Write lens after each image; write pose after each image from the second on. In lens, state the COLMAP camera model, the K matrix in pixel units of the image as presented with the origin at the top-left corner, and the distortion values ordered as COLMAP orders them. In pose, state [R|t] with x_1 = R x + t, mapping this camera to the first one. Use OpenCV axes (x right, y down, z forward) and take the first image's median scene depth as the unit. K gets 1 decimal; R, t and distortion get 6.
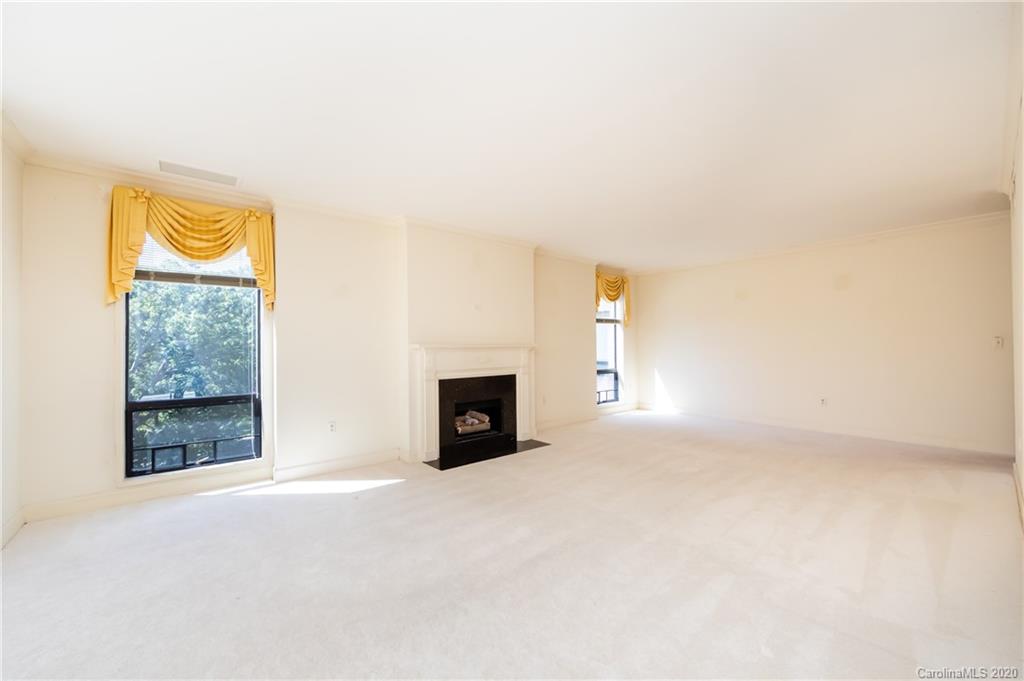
lens RADIAL K [[402.8, 0, 512.2], [0, 402.8, 341.7], [0, 0, 1]] dist [-0.006066, -0.000159]
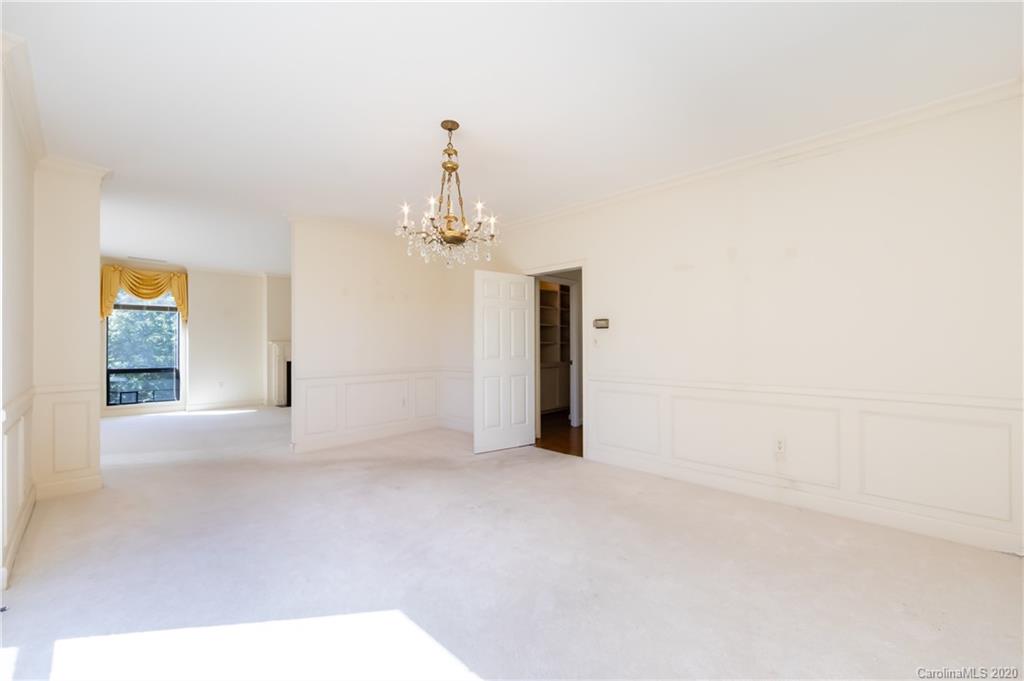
lens RADIAL K [[402.8, 0, 512.2], [0, 402.8, 341.7], [0, 0, 1]] dist [-0.006066, -0.000159]
pose [[0.992524, 0.006946, 0.121855, 0.751320], [-0.007176, 0.999973, 0.001454, -0.004708], [-0.121842, -0.002318, 0.992547, -1.146470]]
